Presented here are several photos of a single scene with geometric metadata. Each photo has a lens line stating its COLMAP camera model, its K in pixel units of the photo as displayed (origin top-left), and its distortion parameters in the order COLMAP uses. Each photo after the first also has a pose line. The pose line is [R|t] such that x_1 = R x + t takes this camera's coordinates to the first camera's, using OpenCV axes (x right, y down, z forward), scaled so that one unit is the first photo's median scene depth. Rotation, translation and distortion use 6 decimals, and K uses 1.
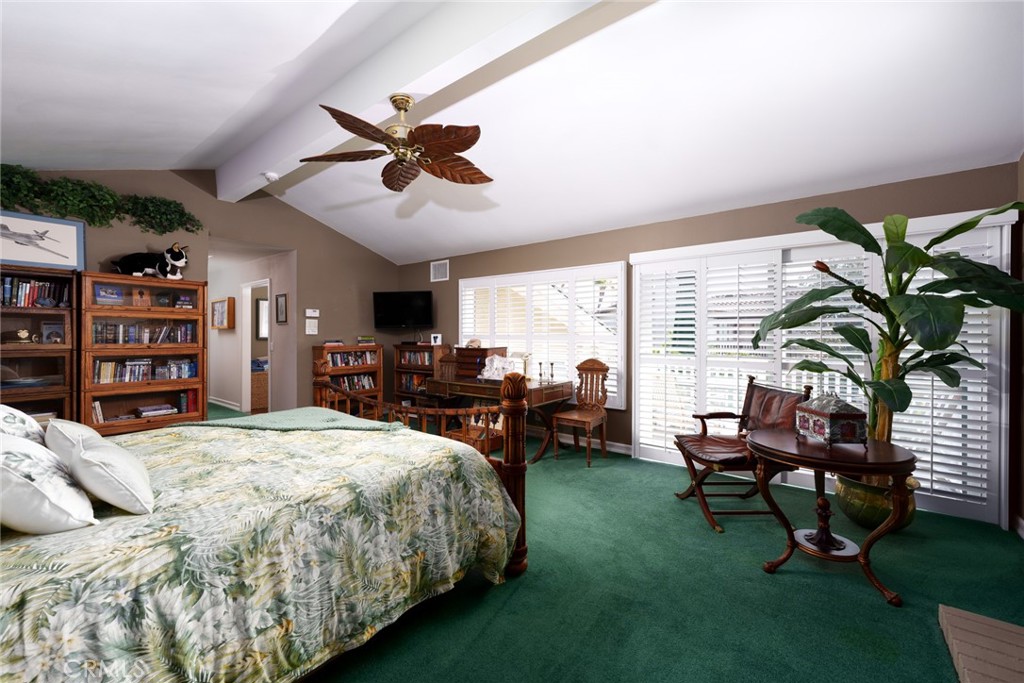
lens RADIAL K [[409.4, 0, 509.8], [0, 409.4, 331.4], [0, 0, 1]] dist [-0.000181, 0.000008]
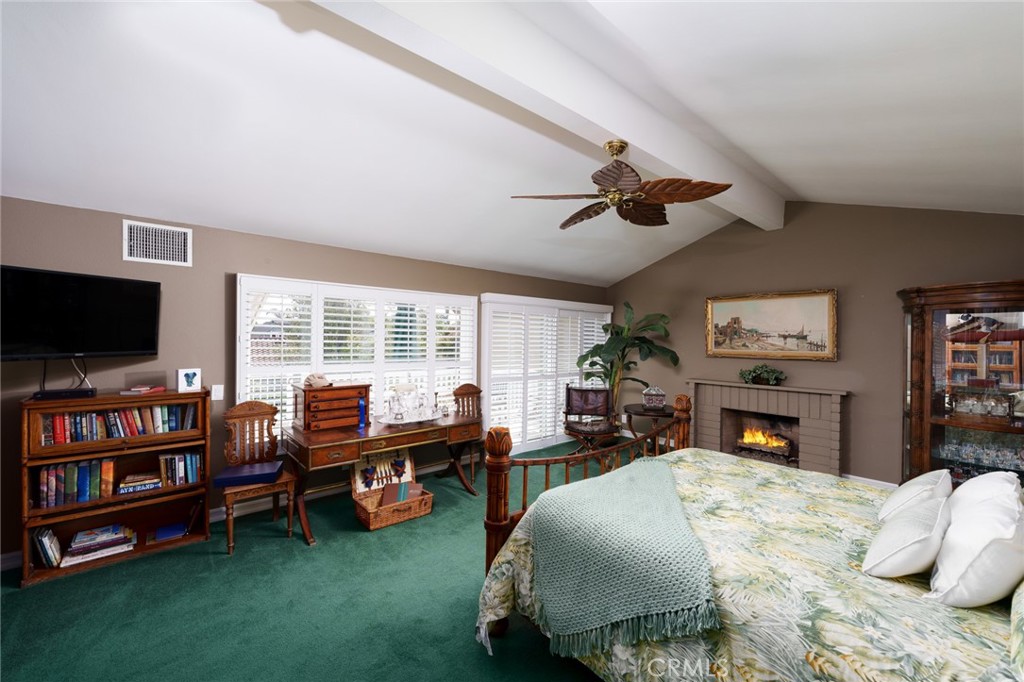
lens RADIAL K [[405.1, 0, 512.0], [0, 405.1, 341.0], [0, 0, 1]] dist [-0.000084, -0.000024]
pose [[0.183922, 0.001401, 0.982940, -0.784592], [-0.016053, 0.999870, 0.001579, -0.046687], [-0.982810, -0.016069, 0.183921, 0.643585]]
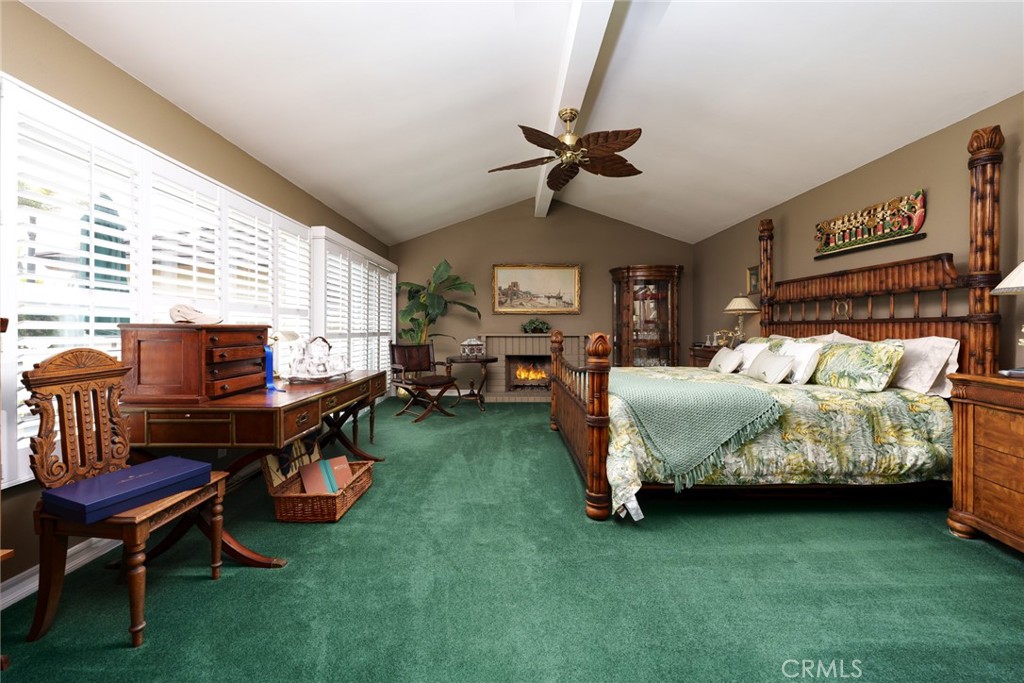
lens RADIAL K [[409.4, 0, 509.8], [0, 409.4, 331.4], [0, 0, 1]] dist [-0.000181, 0.000008]
pose [[-0.626317, -0.004660, 0.779554, -0.664876], [-0.005378, 0.999984, 0.001657, 0.049921], [-0.779550, -0.003154, -0.626332, 1.148665]]
